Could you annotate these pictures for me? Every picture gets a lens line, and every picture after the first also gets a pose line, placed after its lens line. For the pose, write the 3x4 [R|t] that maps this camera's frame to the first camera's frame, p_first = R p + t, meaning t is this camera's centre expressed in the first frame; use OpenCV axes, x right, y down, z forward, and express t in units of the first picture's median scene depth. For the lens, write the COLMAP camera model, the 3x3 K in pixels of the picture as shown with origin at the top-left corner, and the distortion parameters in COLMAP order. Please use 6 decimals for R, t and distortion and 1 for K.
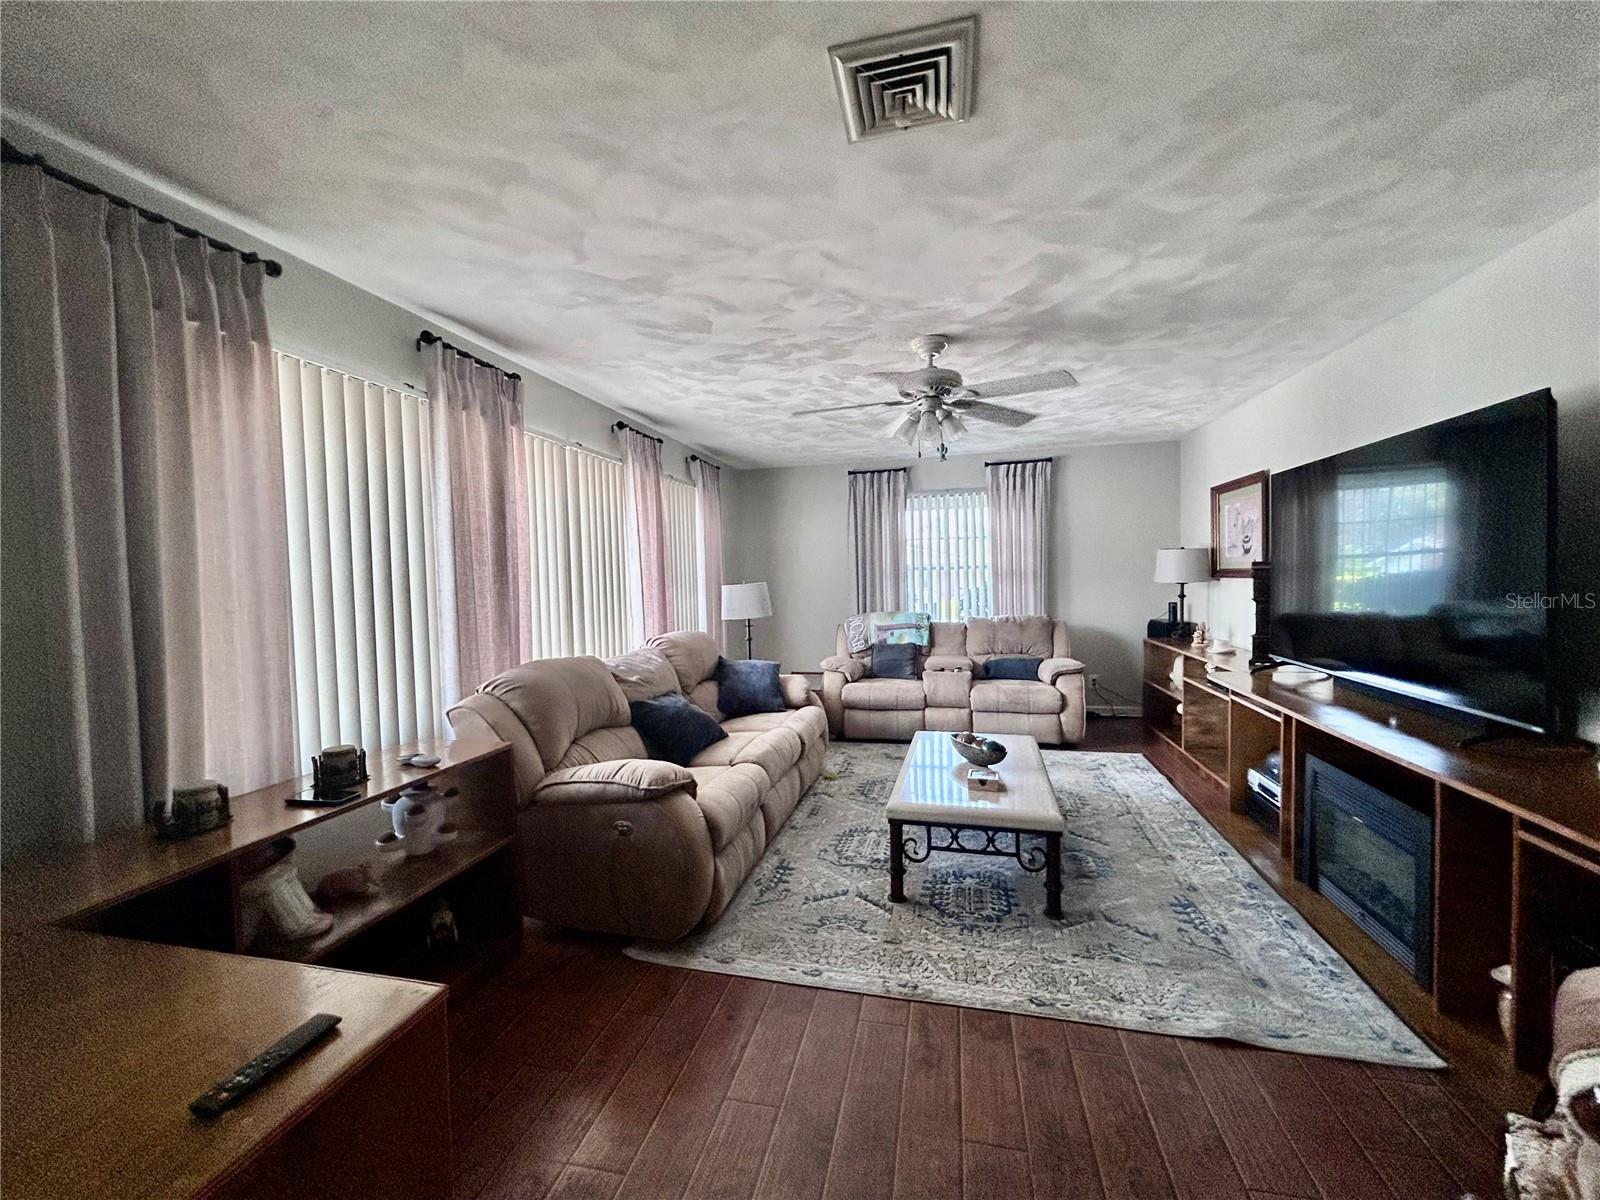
lens RADIAL K [[655.3, 0, 800.0], [0, 655.3, 600.0], [0, 0, 1]] dist [0.002095, -0.000058]
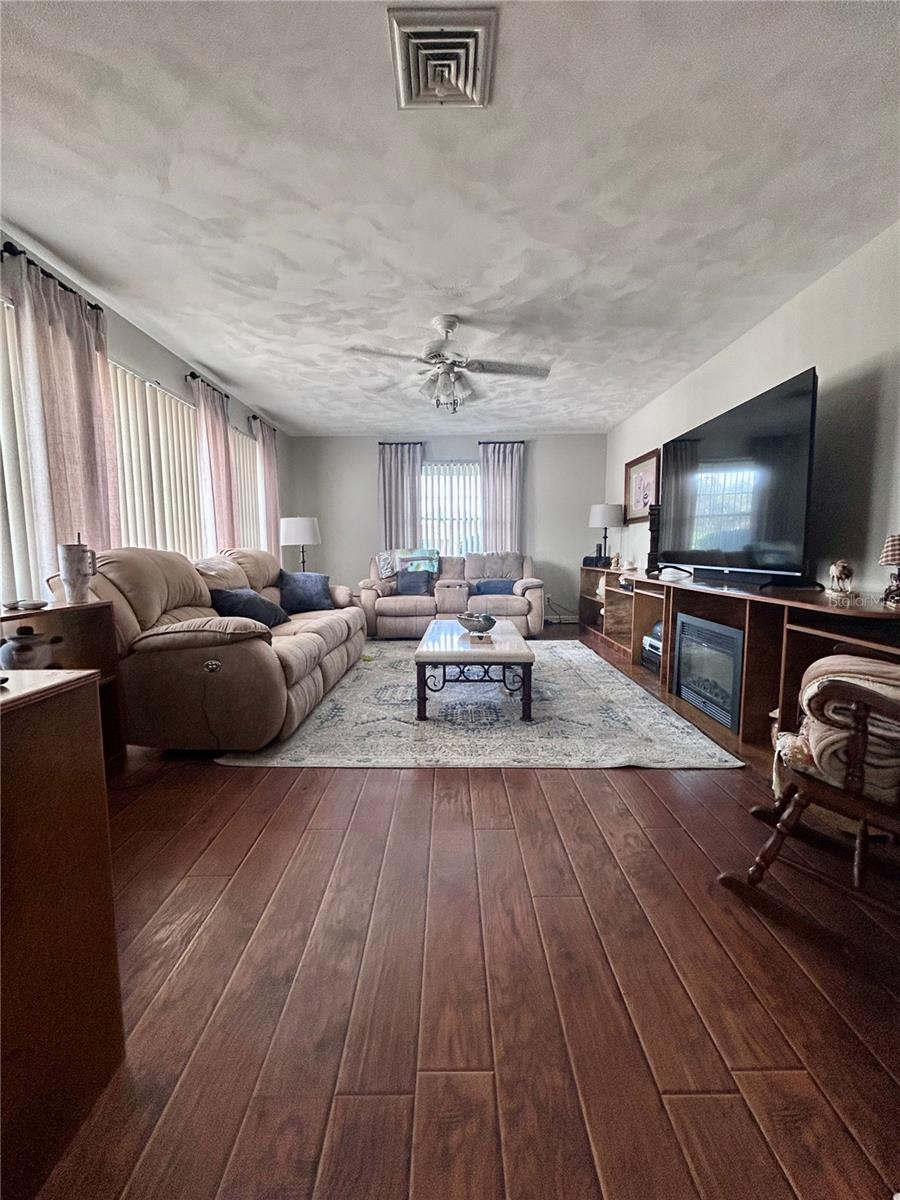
lens RADIAL K [[492.3, 0, 450.0], [0, 492.3, 600.0], [0, 0, 1]] dist [-0.006601, 0.006840]
pose [[0.973263, -0.005094, 0.229638, -0.030846], [-0.008610, 0.998242, 0.058639, 0.125193], [-0.229533, -0.059048, 0.971508, -0.022249]]
